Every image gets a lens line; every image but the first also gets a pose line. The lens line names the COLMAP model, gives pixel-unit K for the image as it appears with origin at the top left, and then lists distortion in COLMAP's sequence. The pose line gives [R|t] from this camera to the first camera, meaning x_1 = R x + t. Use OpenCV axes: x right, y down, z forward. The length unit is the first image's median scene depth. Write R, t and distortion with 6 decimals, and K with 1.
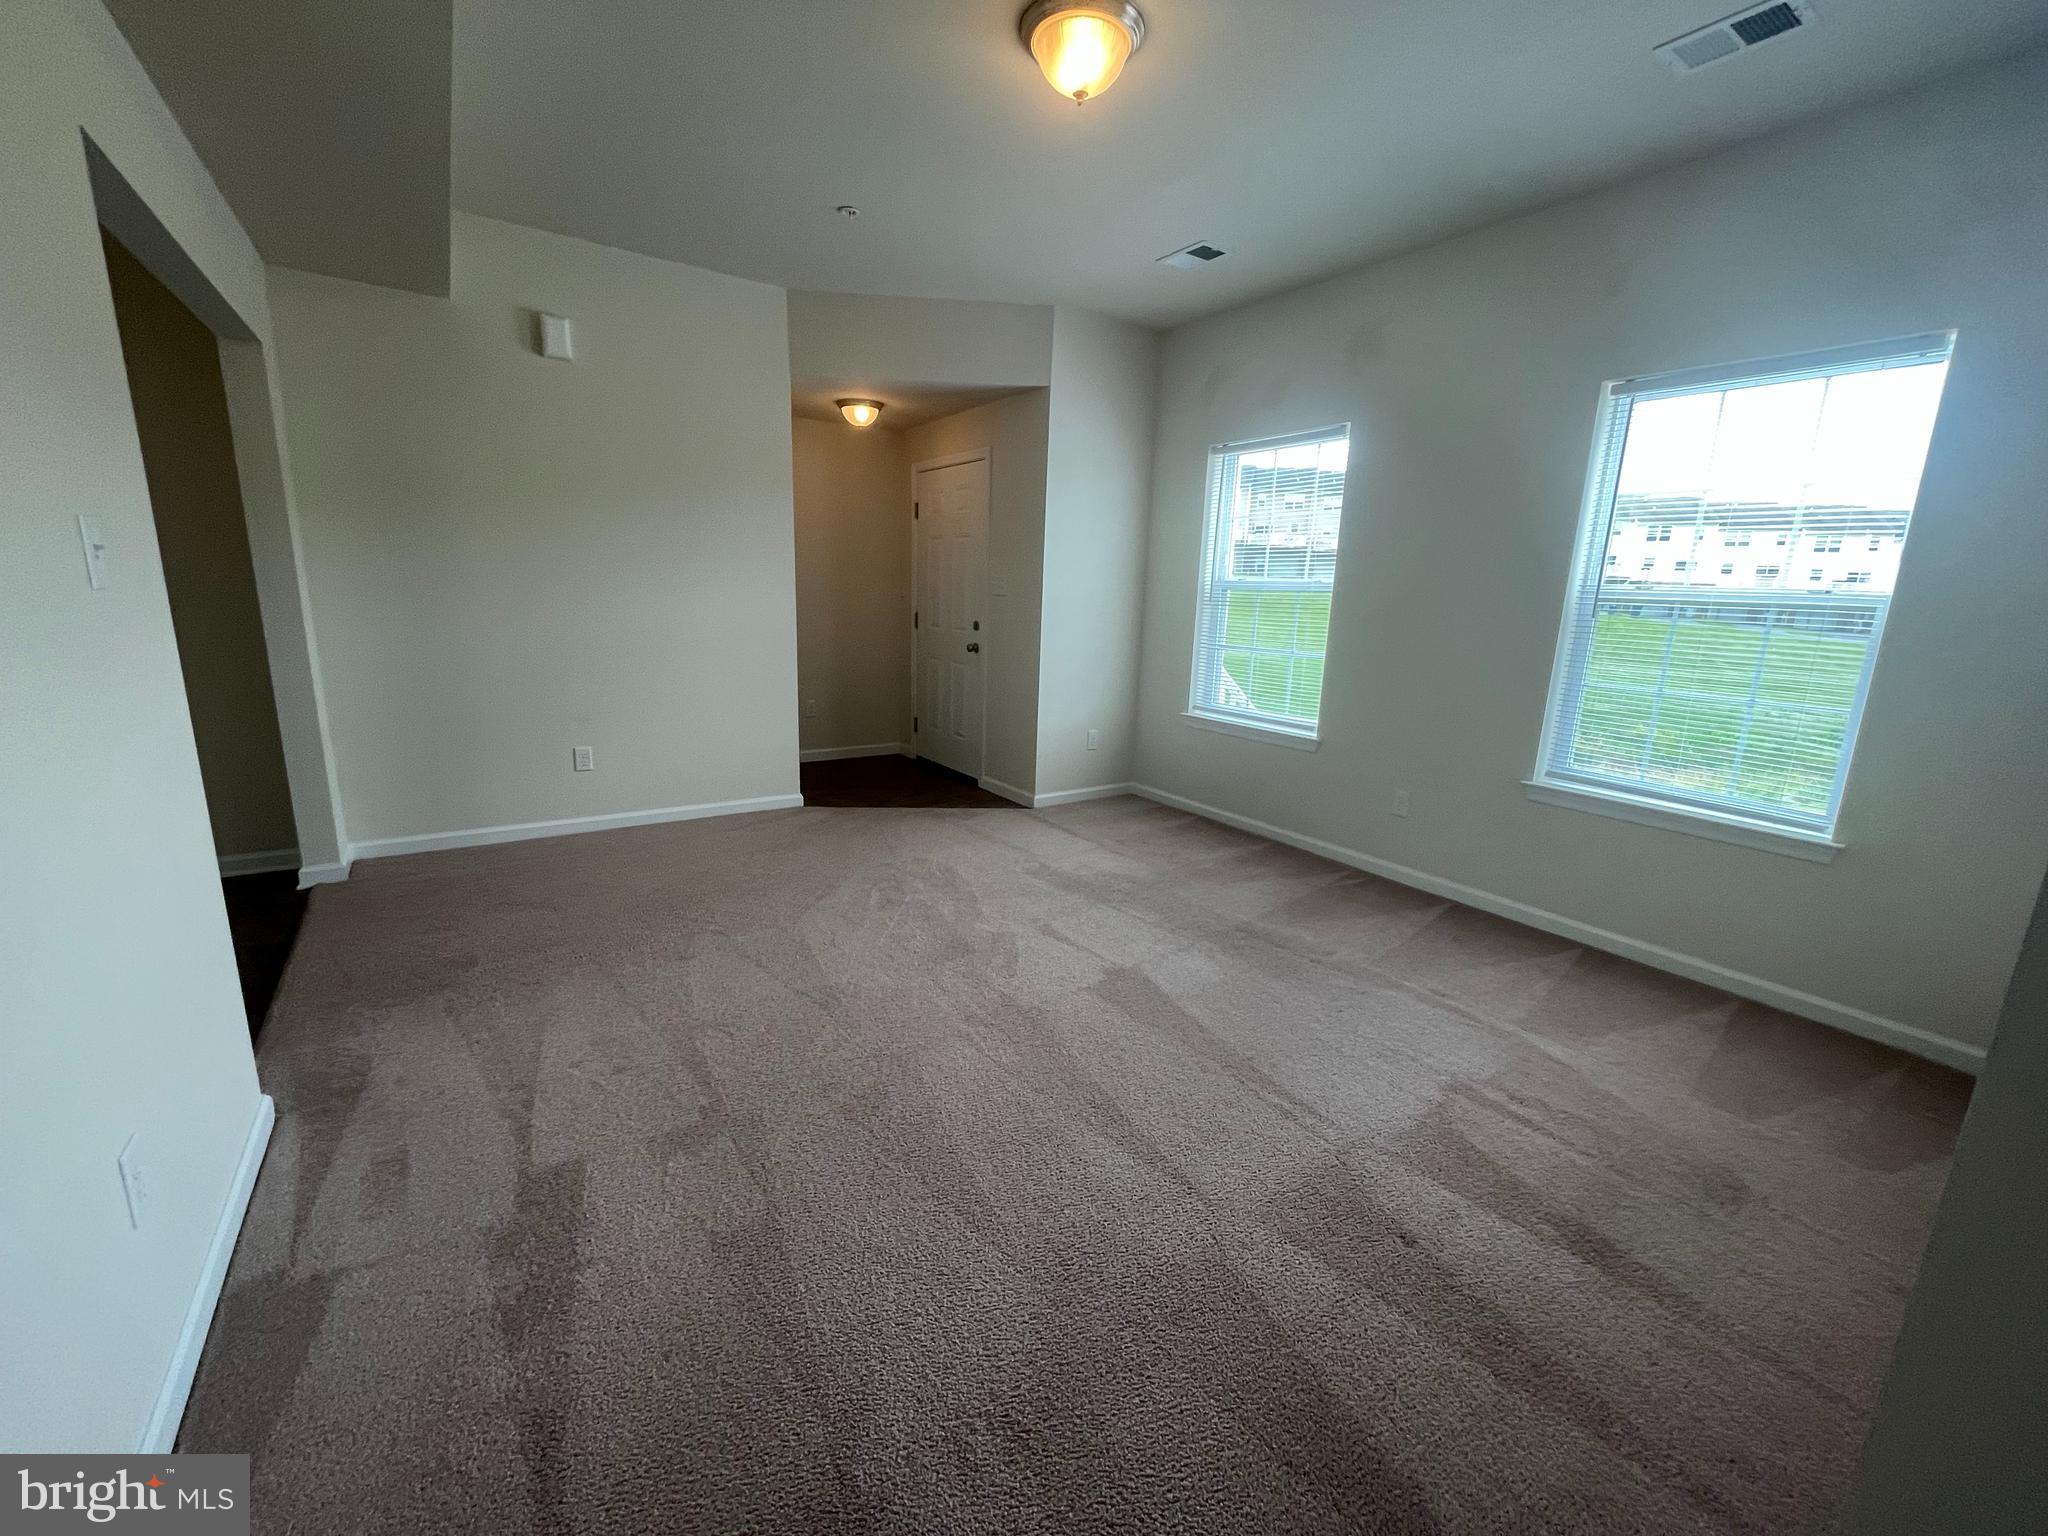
lens RADIAL K [[823.3, 0, 1034.7], [0, 823.3, 771.8], [0, 0, 1]] dist [-0.000414, -0.001743]
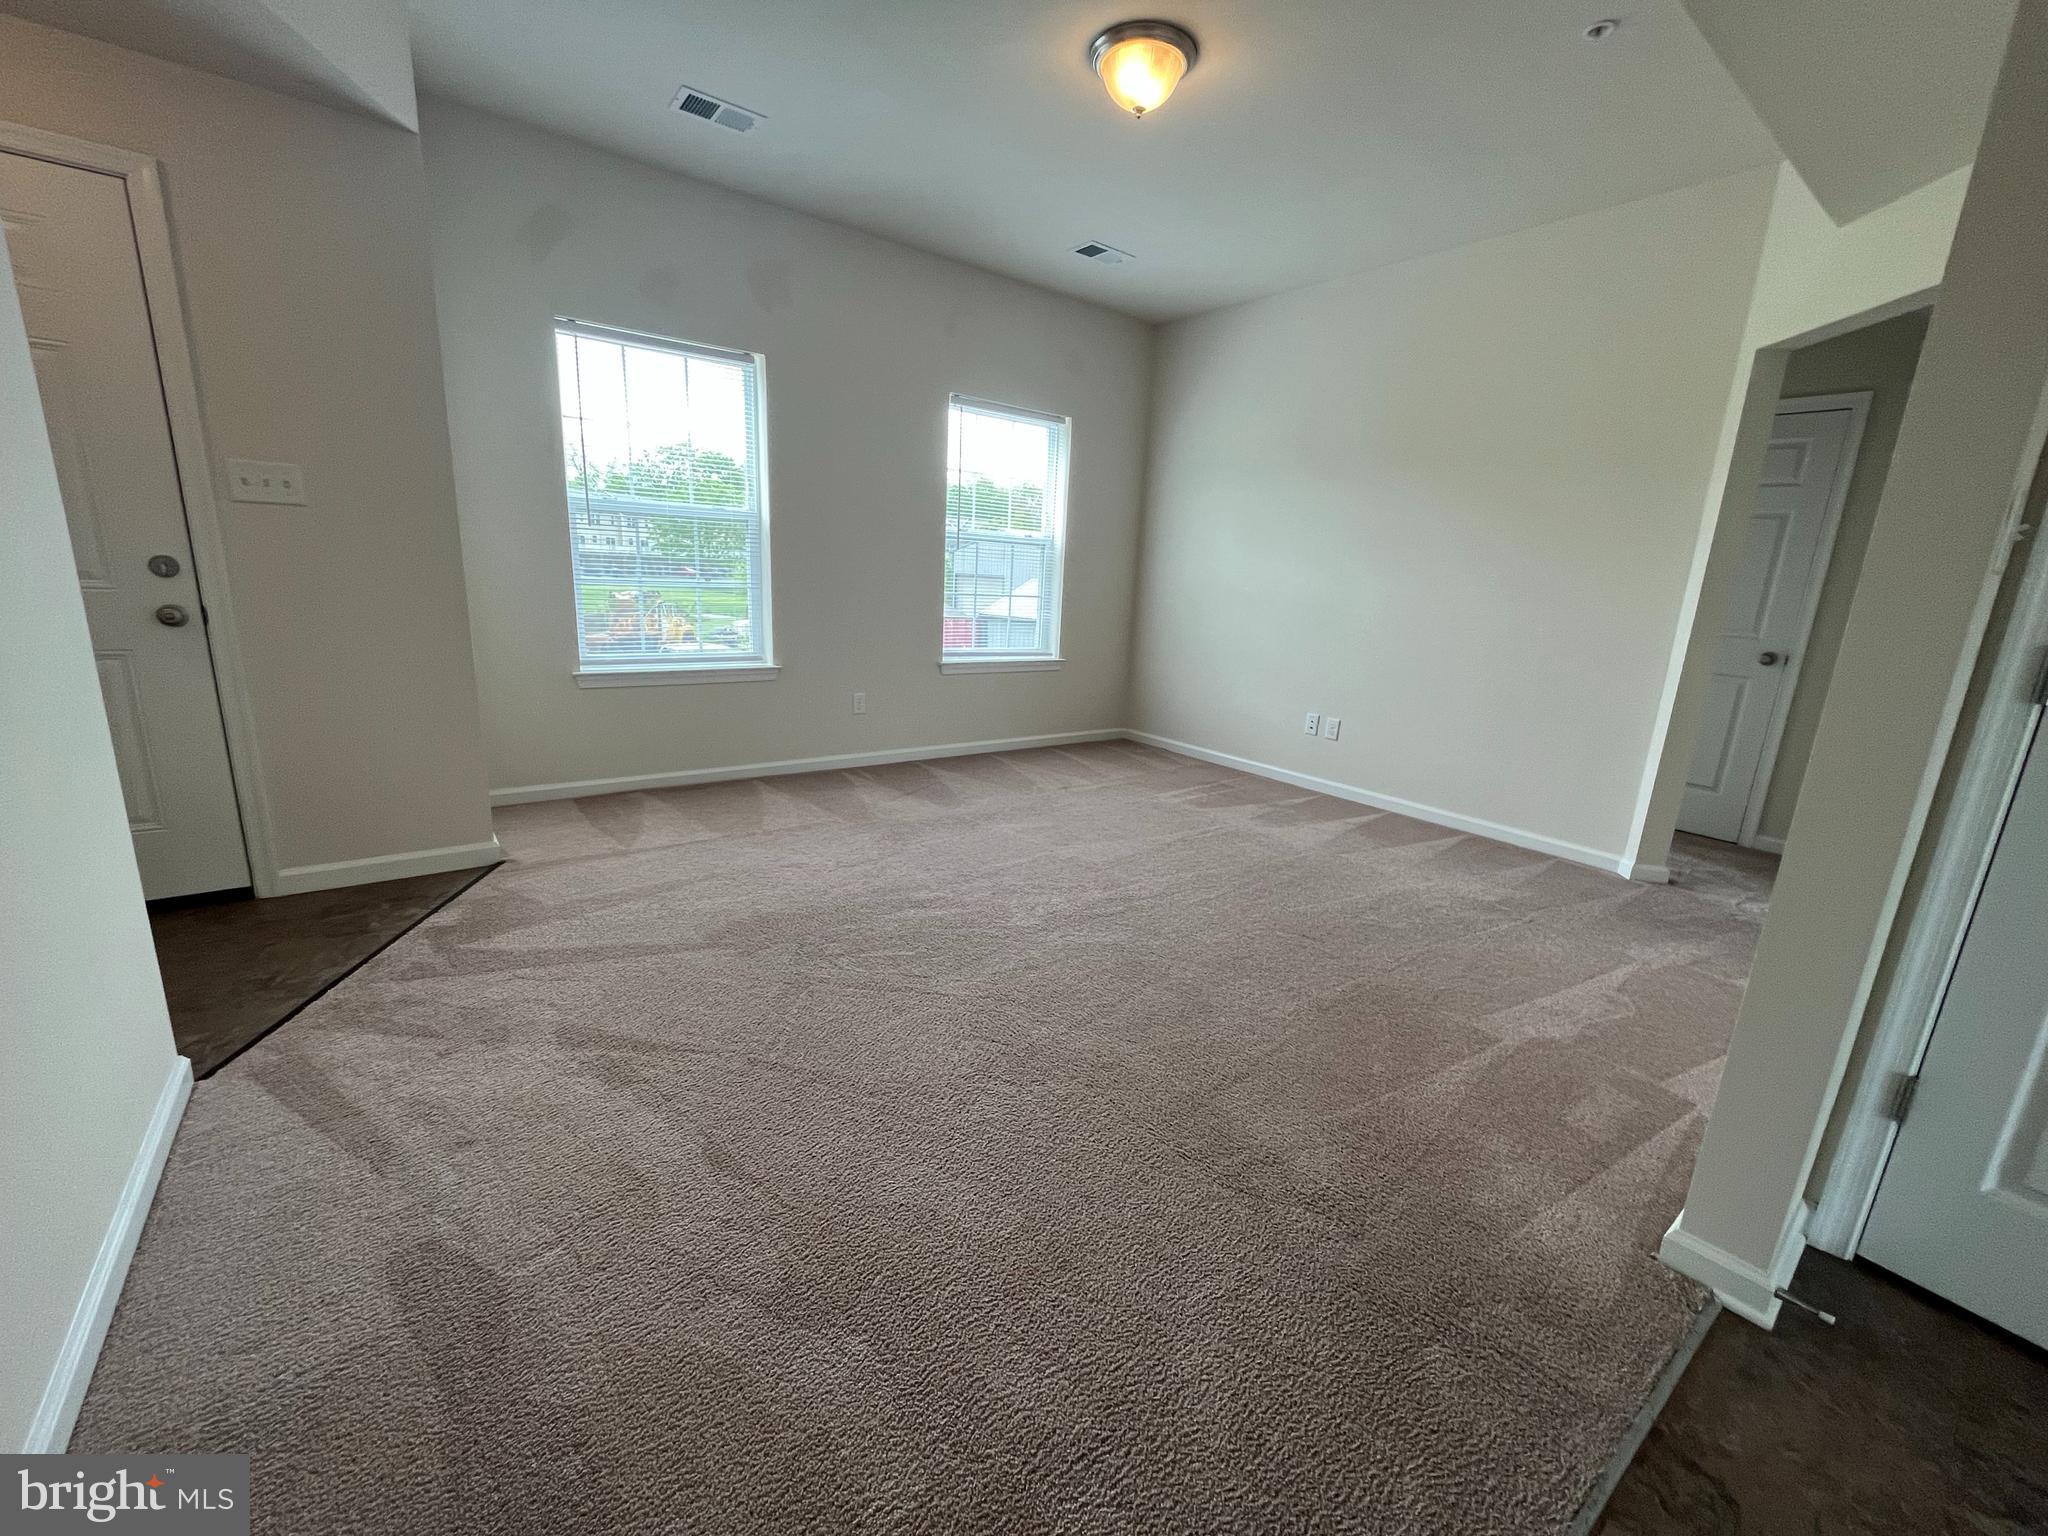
lens RADIAL K [[823.3, 0, 1034.7], [0, 823.3, 771.8], [0, 0, 1]] dist [-0.000414, -0.001743]
pose [[-0.047772, -0.269916, 0.961698, -0.715619], [0.173817, 0.945862, 0.274105, -0.143689], [-0.983619, 0.180254, 0.001731, 0.704156]]
